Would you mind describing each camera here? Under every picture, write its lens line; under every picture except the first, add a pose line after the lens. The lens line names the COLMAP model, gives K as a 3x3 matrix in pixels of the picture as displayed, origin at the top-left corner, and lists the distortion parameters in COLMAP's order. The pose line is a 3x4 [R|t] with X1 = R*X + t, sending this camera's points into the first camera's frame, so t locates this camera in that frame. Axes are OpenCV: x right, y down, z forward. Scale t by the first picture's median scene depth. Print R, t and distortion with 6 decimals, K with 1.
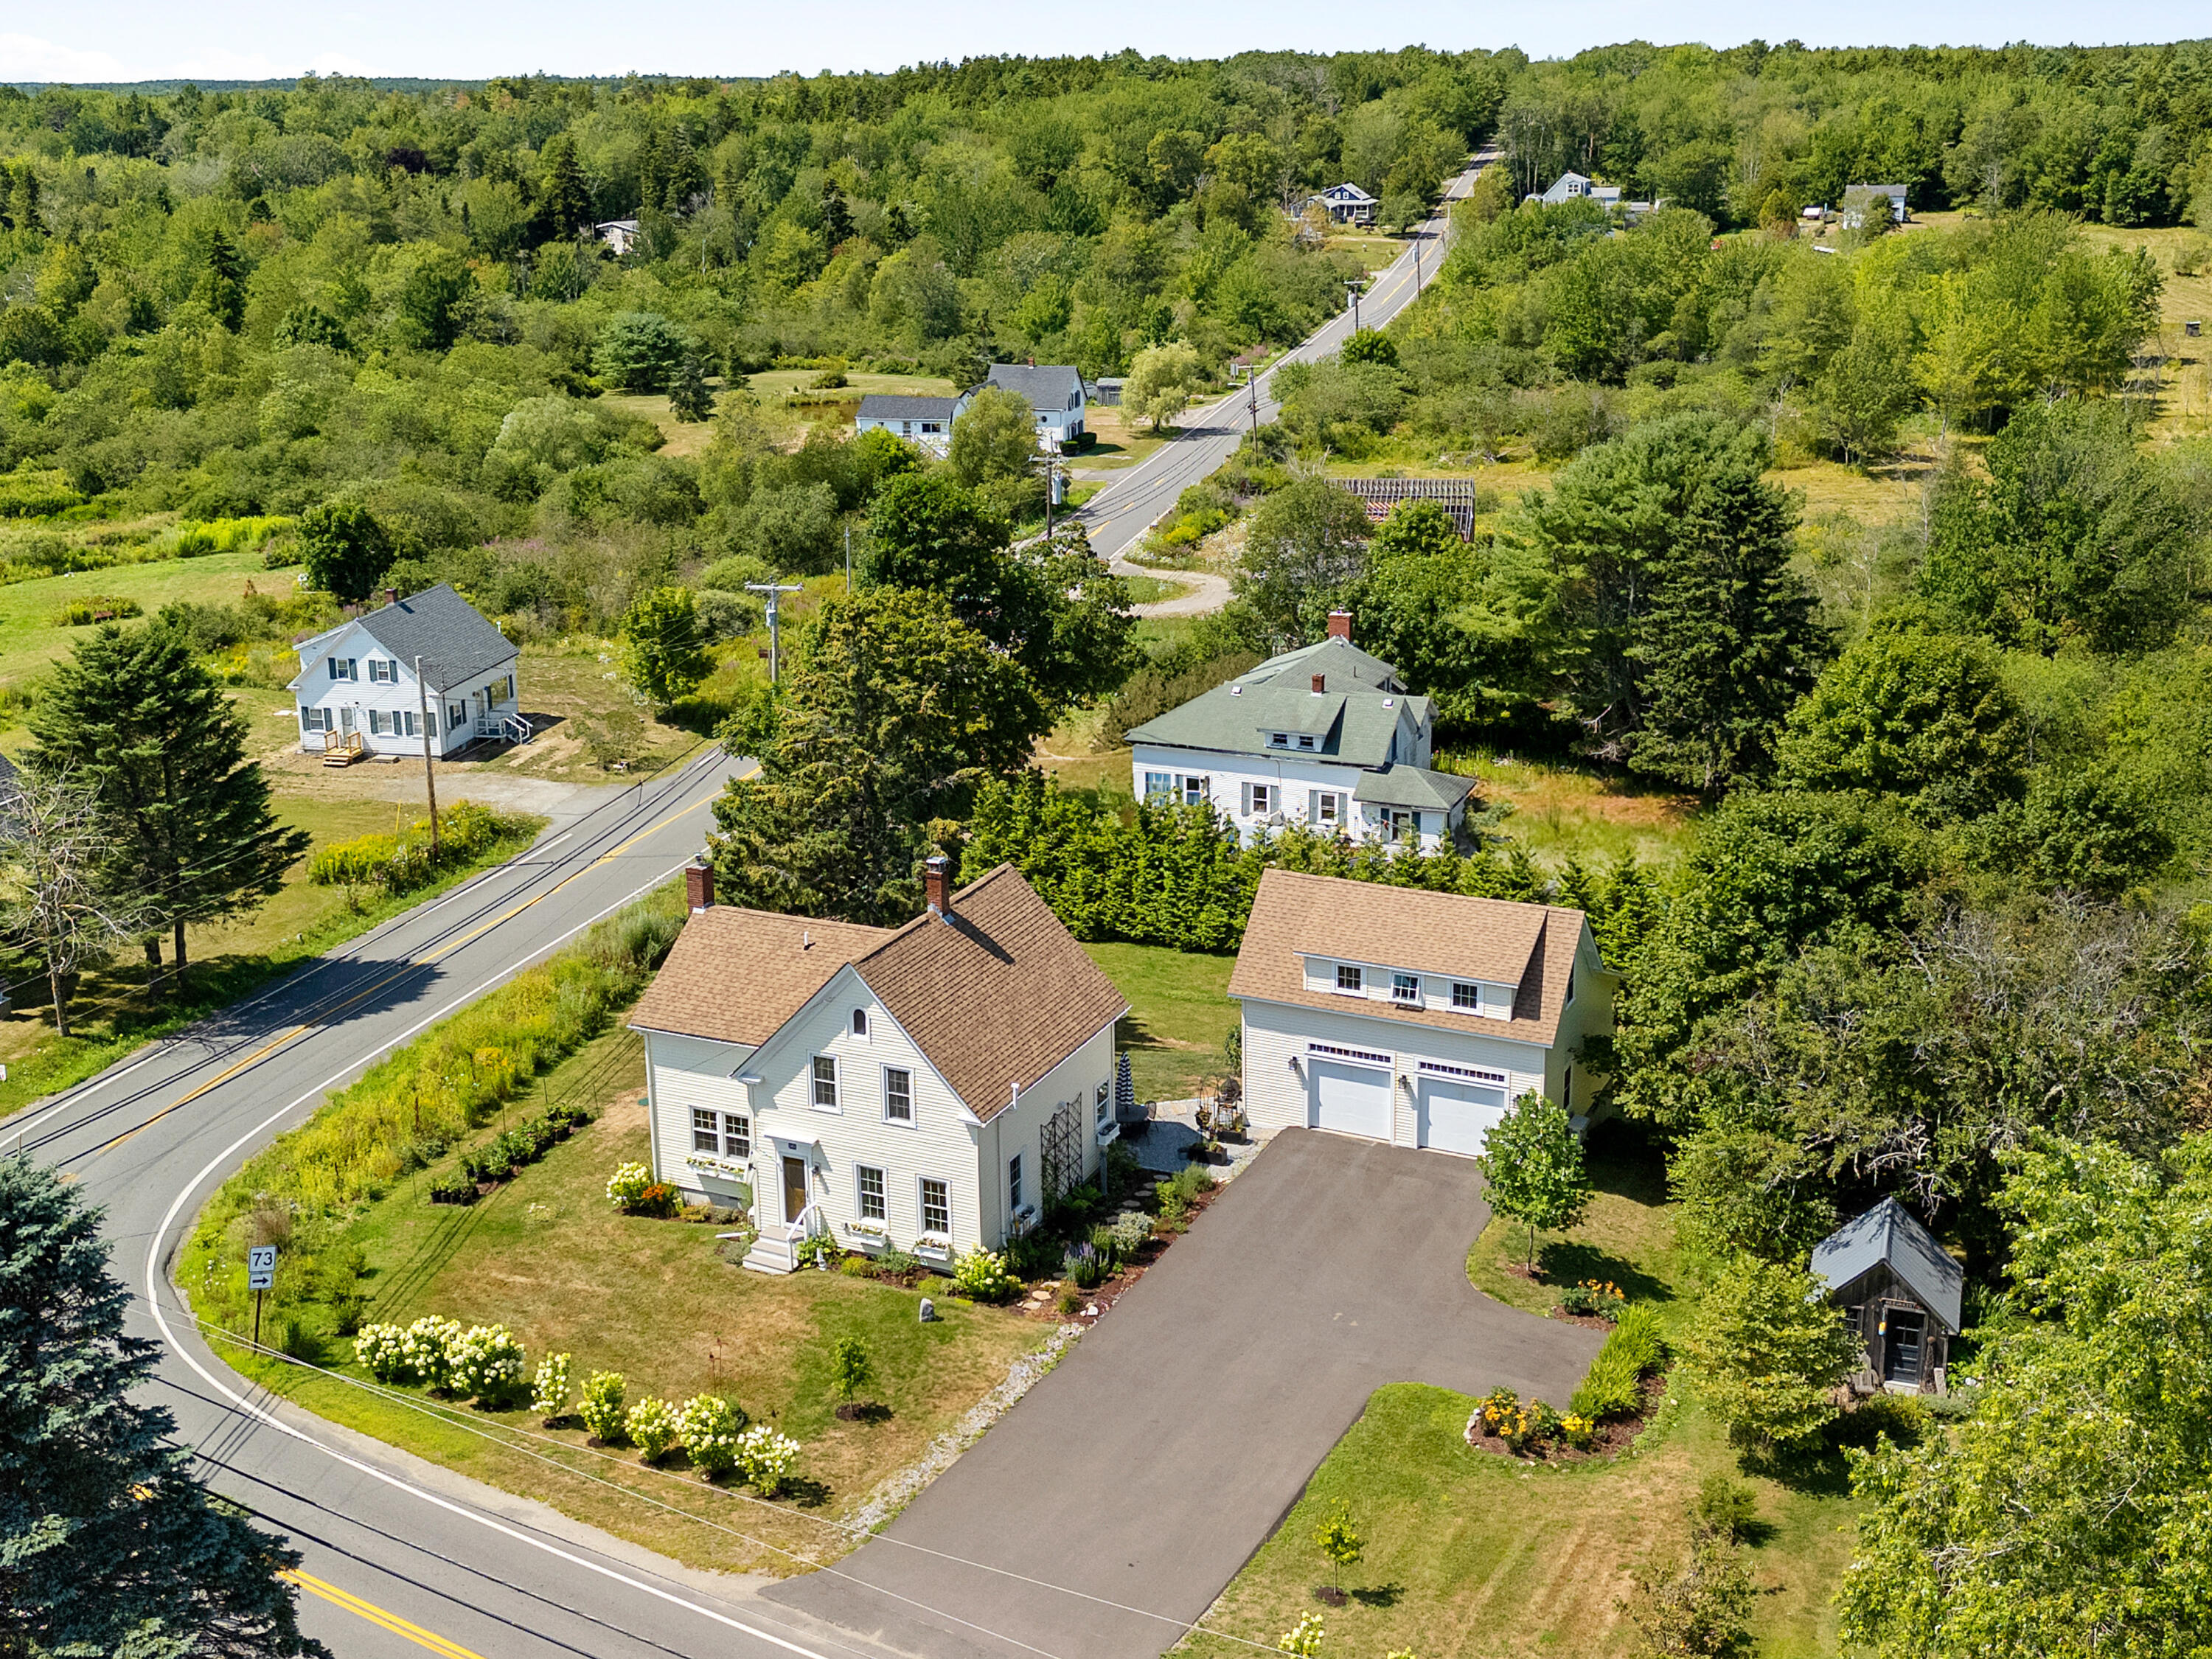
lens RADIAL K [[1718.0, 0, 1071.2], [0, 1718.0, 825.4], [0, 0, 1]] dist [0.007448, 0.002002]
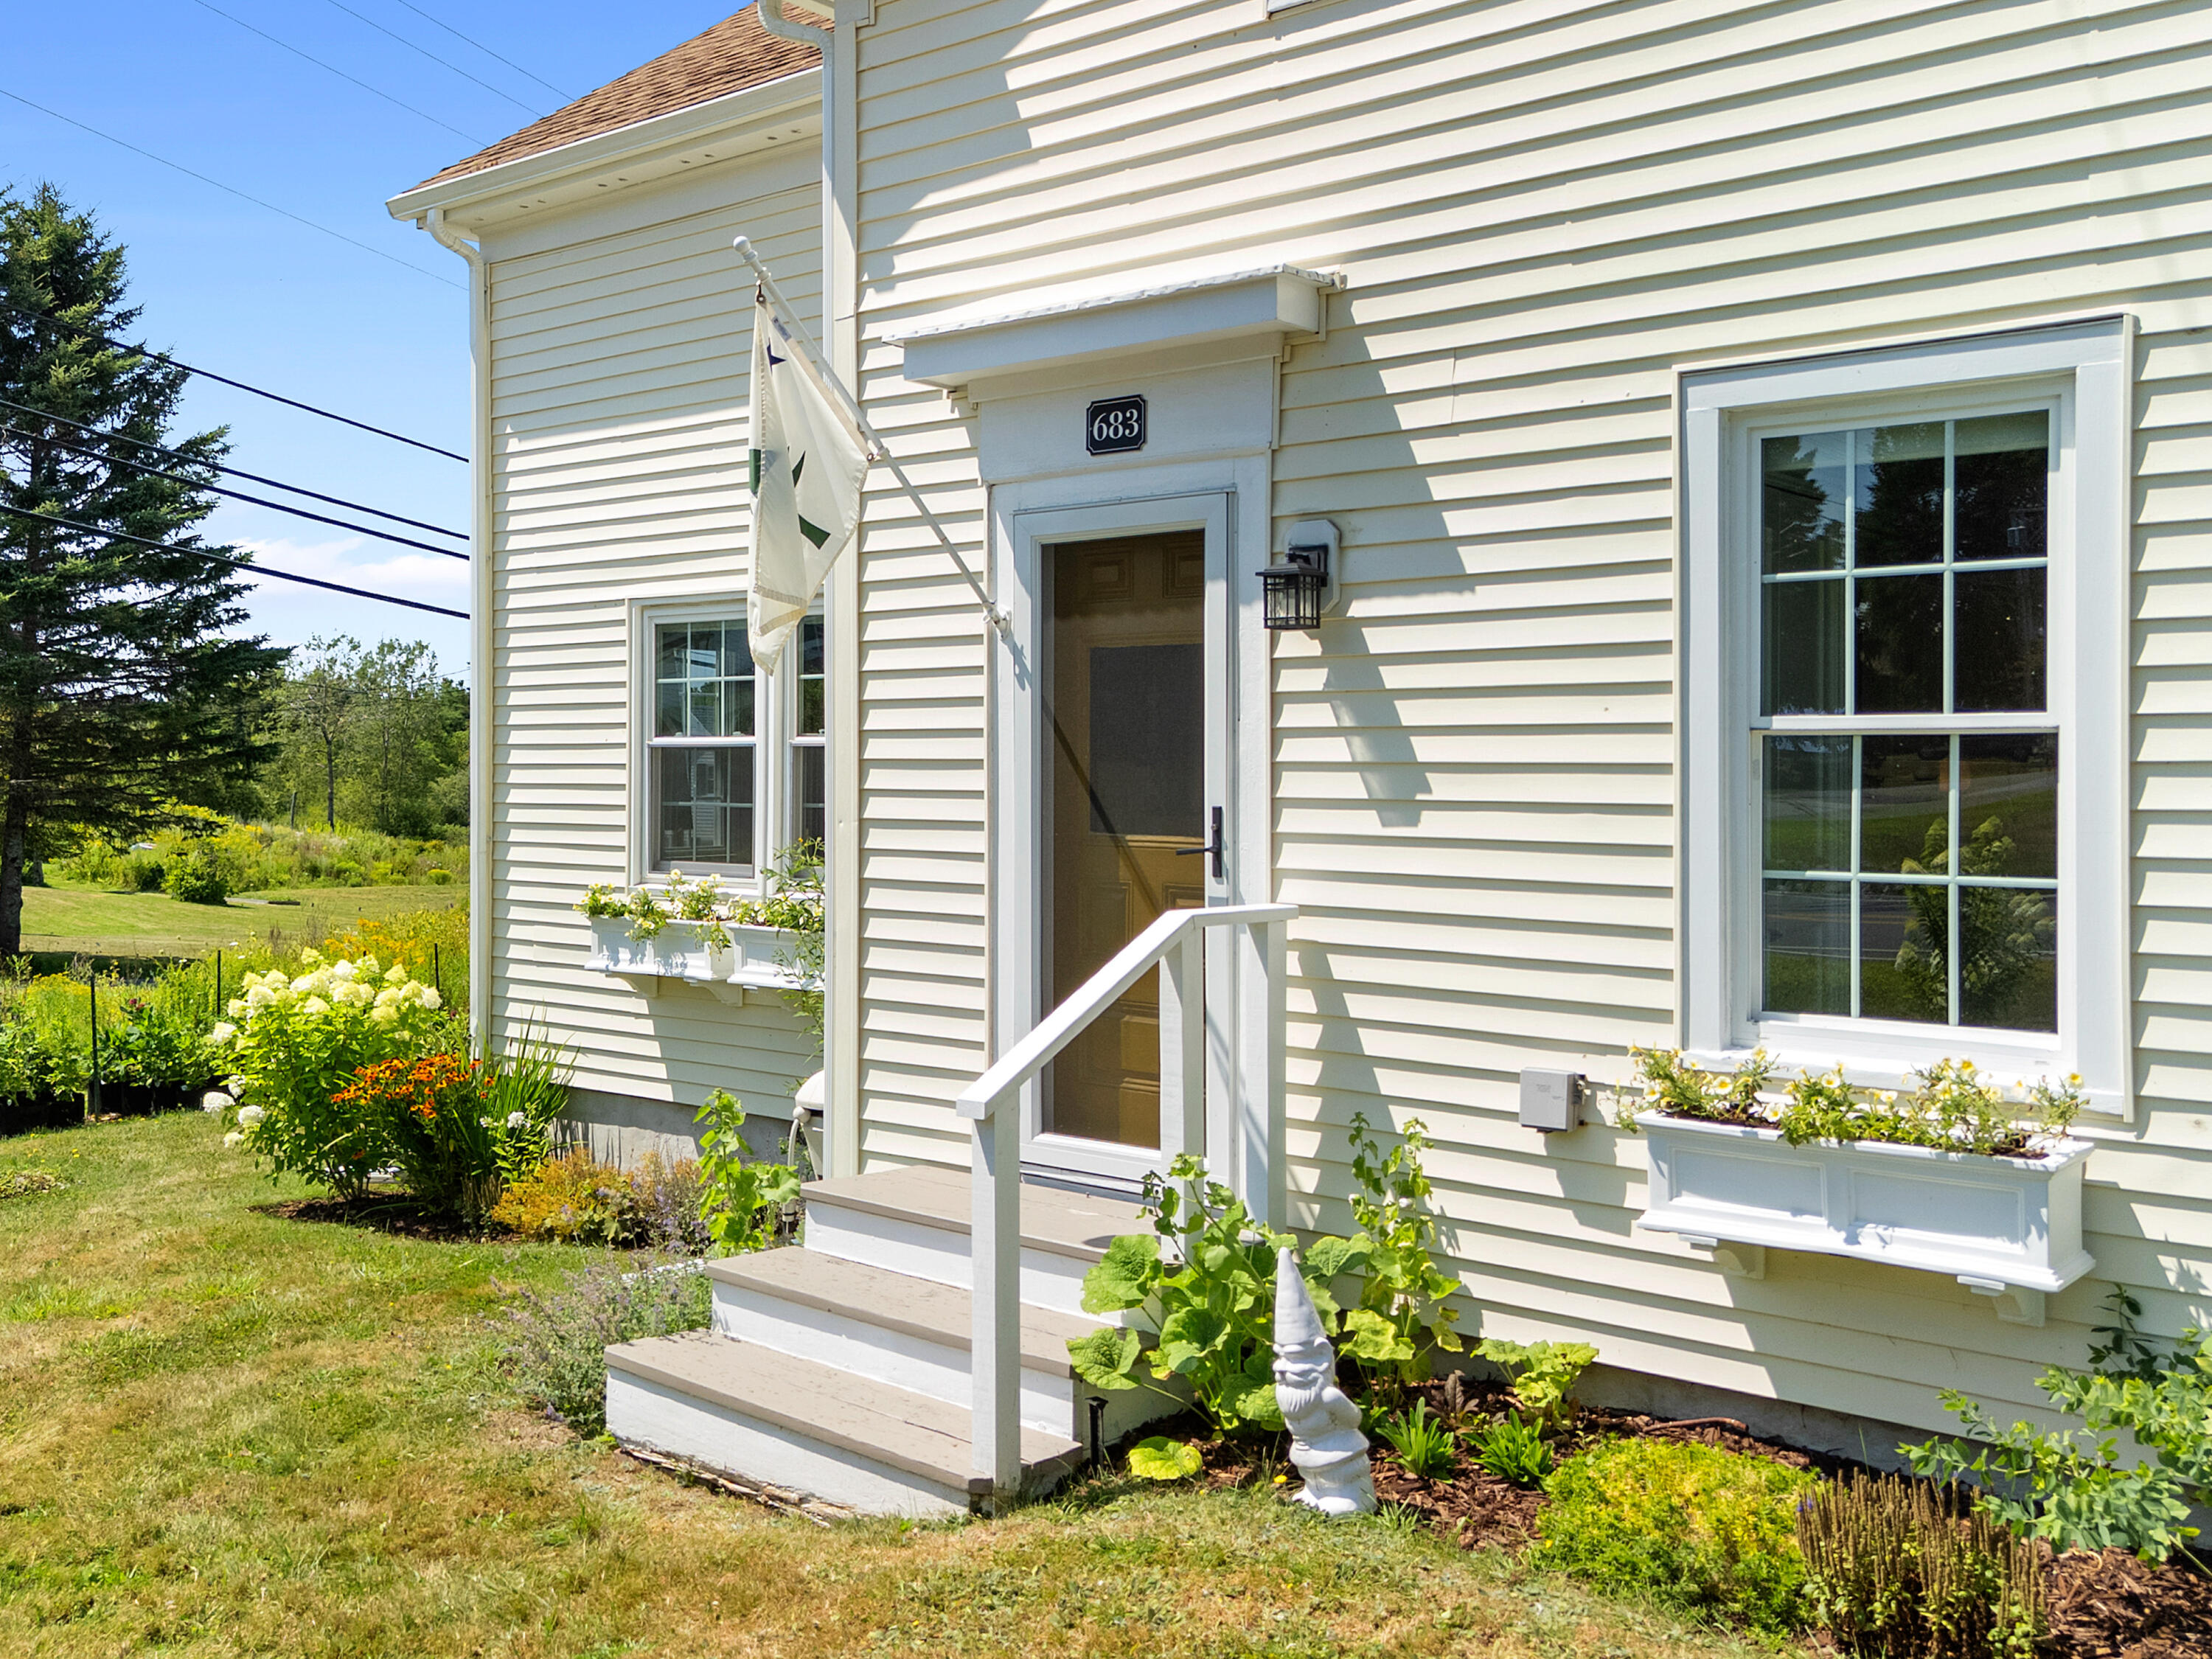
lens RADIAL K [[2102.6, 0, 1025.9], [0, 2102.6, 760.9], [0, 0, 1]] dist [0.167556, -0.303047]
pose [[0.955158, 0.011583, -0.295870, -0.124410], [-0.067068, 0.981727, -0.178082, 0.235822], [0.288401, 0.189940, 0.938481, 0.865221]]
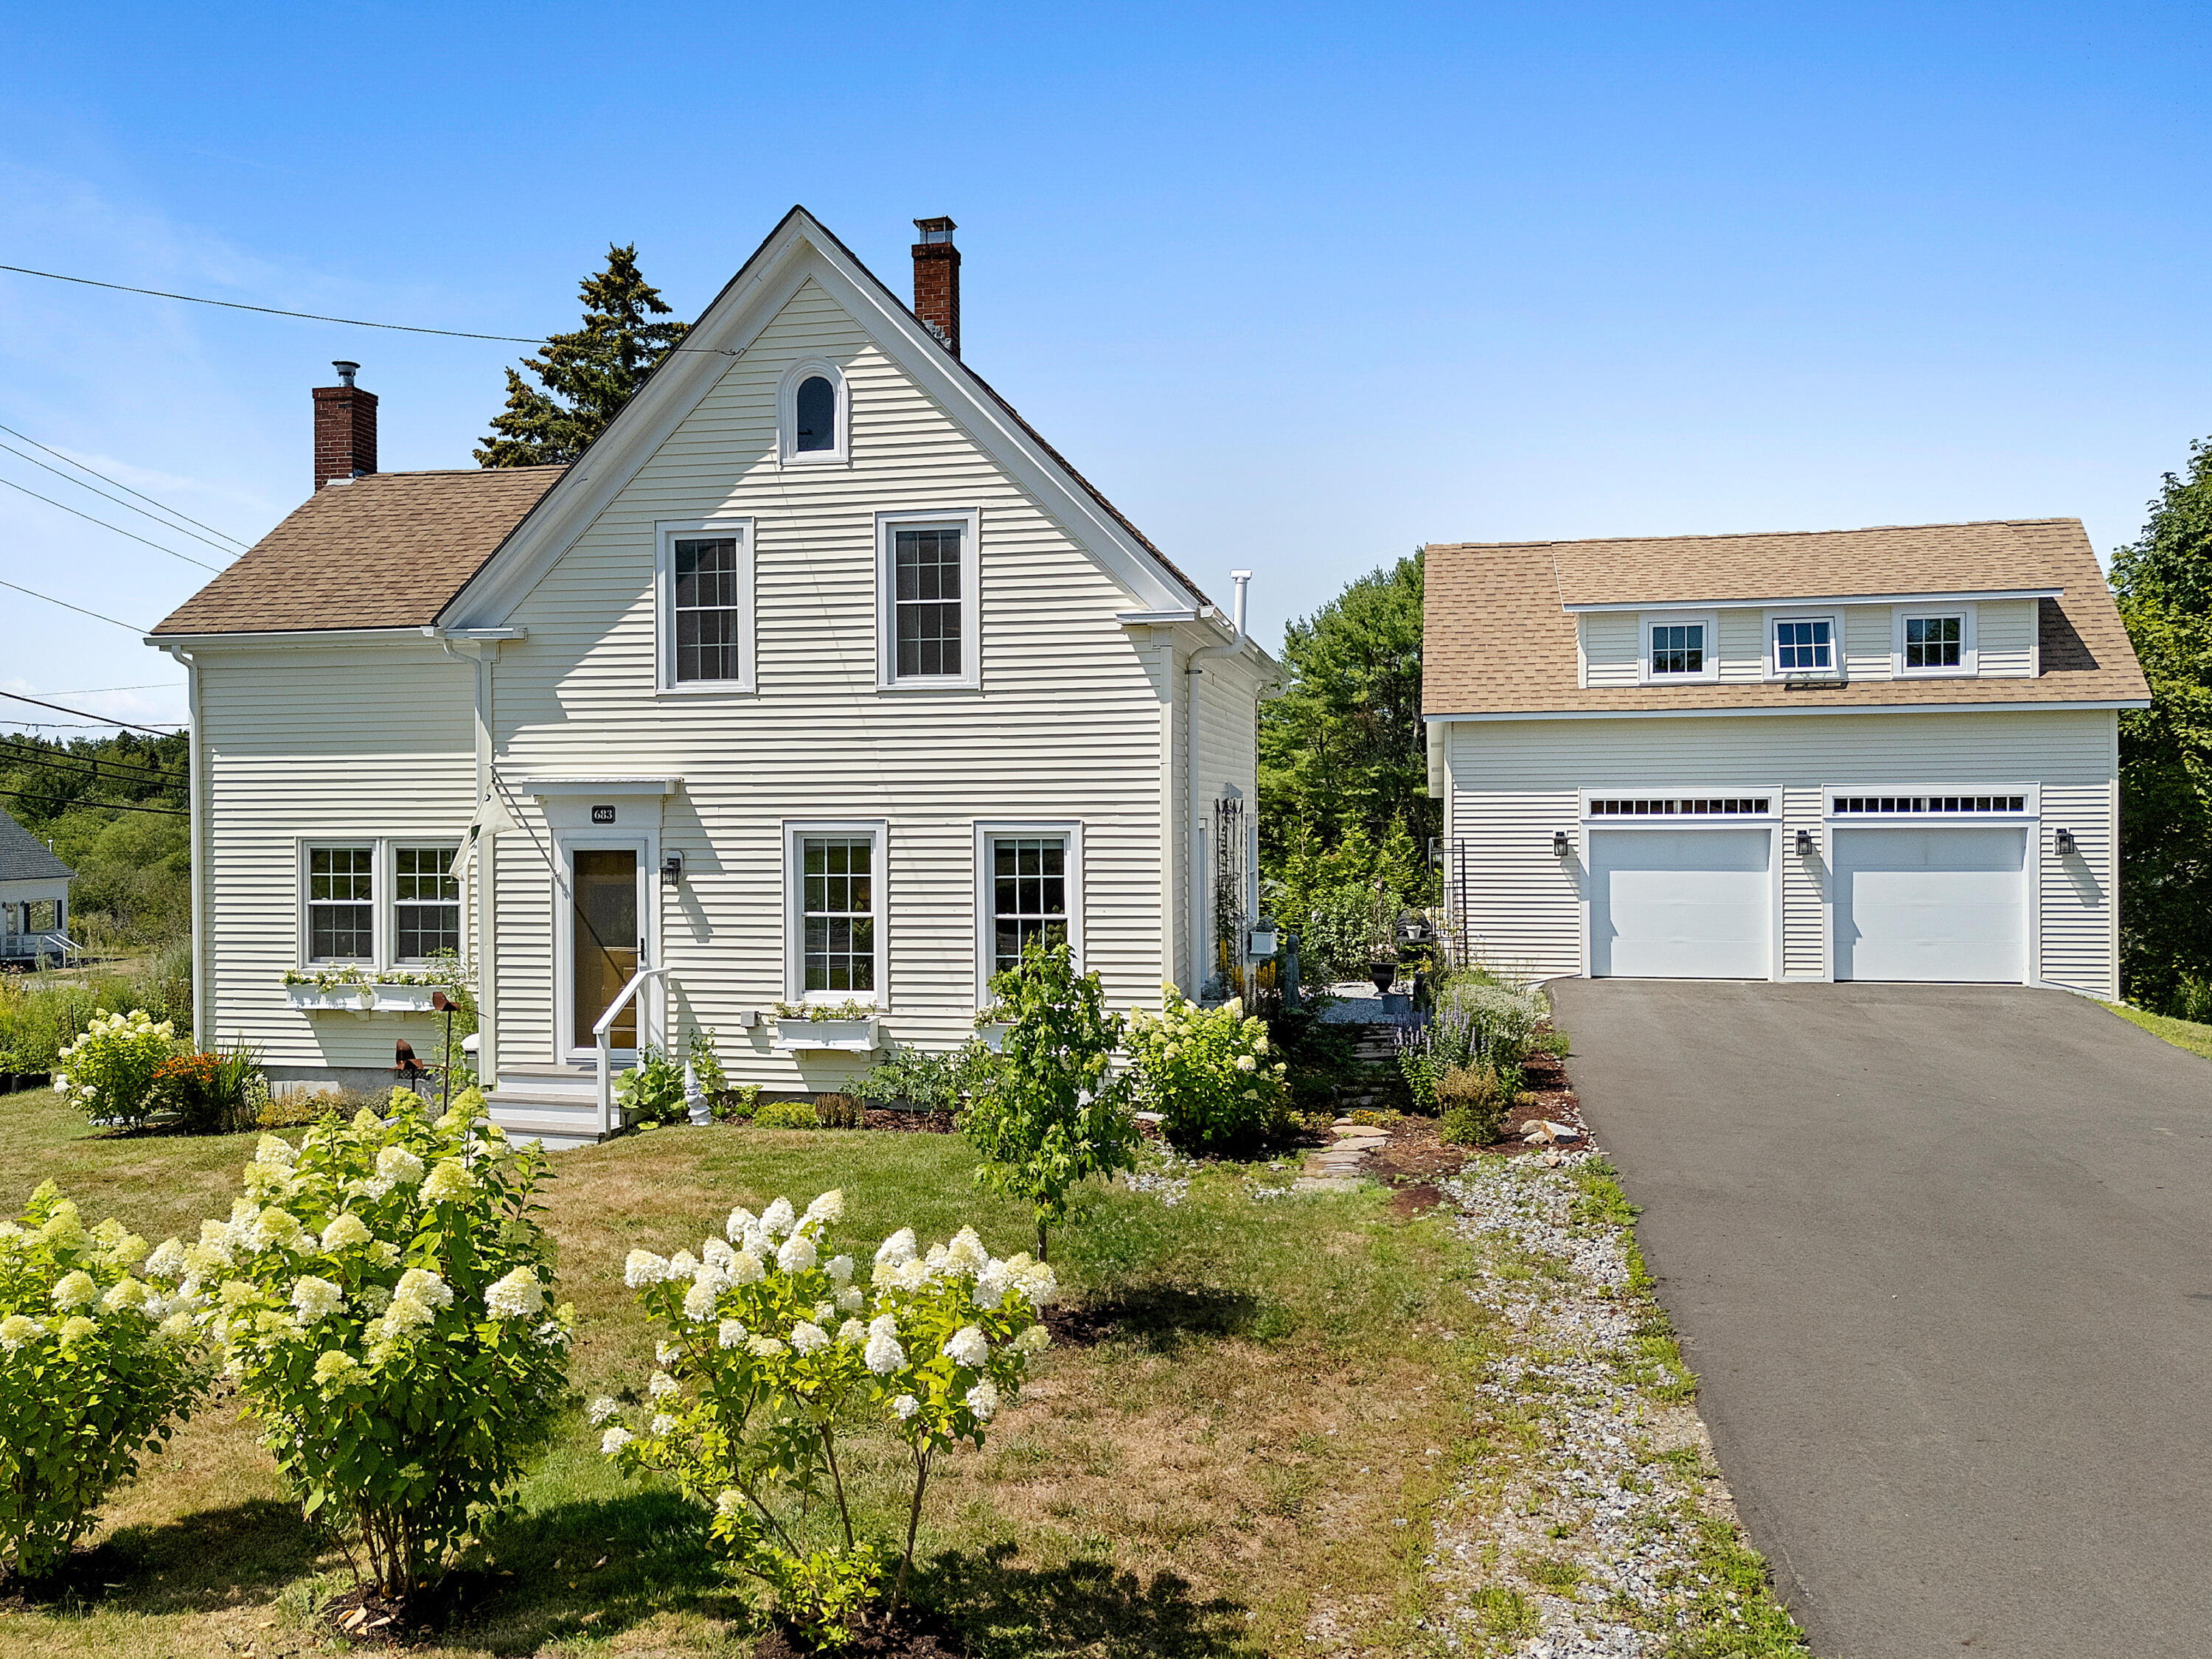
lens RADIAL K [[1718.0, 0, 1071.2], [0, 1718.0, 825.4], [0, 0, 1]] dist [0.007448, 0.002002]
pose [[0.978519, 0.001312, 0.206151, -0.140020], [0.036640, 0.982952, -0.180174, 0.258525], [-0.202873, 0.183857, 0.961790, 0.627101]]
